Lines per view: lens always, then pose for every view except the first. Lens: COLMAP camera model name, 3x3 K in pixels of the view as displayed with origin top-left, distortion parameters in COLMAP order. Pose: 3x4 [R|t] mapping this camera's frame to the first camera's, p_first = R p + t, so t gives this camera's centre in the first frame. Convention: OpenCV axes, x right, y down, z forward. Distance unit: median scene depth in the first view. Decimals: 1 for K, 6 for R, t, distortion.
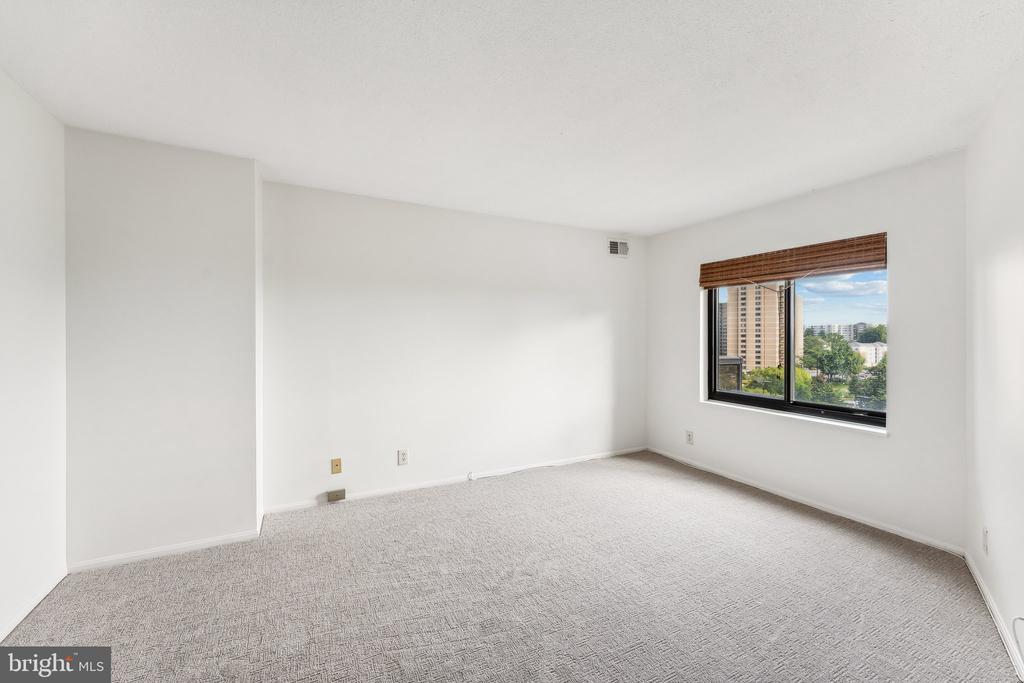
lens RADIAL K [[416.0, 0, 502.1], [0, 416.0, 339.3], [0, 0, 1]] dist [0.001588, 0.000323]
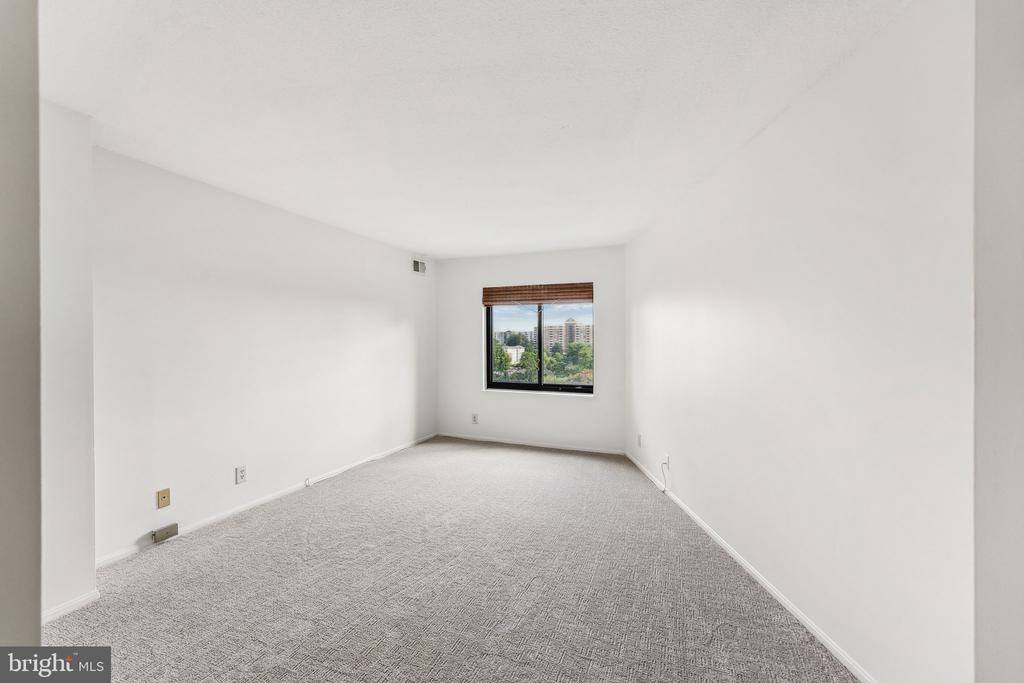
lens RADIAL K [[420.7, 0, 512.0], [0, 420.7, 341.5], [0, 0, 1]] dist [0.000807, 0.000144]
pose [[0.751509, -0.001972, 0.659720, -0.401197], [0.006527, 0.999969, -0.004446, -0.000611], [-0.659691, 0.007647, 0.751498, -0.088651]]
